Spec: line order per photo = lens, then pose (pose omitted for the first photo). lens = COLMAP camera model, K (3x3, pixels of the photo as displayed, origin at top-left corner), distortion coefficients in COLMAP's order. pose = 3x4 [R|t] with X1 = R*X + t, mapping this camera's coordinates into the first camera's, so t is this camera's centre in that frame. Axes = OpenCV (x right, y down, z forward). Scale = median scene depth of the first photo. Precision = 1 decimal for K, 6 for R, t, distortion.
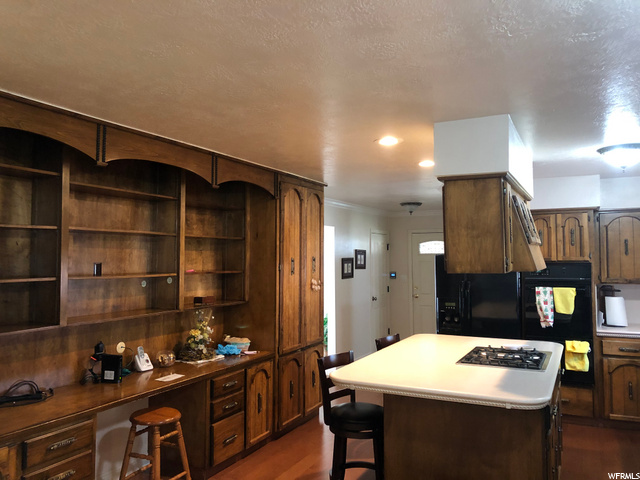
lens RADIAL K [[516.1, 0, 319.9], [0, 516.1, 228.4], [0, 0, 1]] dist [0.053015, -0.073436]
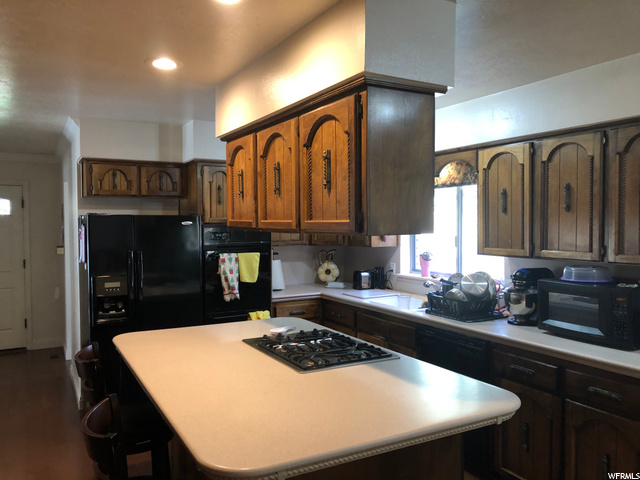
lens RADIAL K [[516.1, 0, 319.9], [0, 516.1, 228.4], [0, 0, 1]] dist [0.053015, -0.073436]
pose [[0.570264, -0.007640, 0.821426, -0.175172], [-0.043666, 0.998261, 0.039599, 0.033097], [-0.820300, -0.058450, 0.568939, 0.407923]]
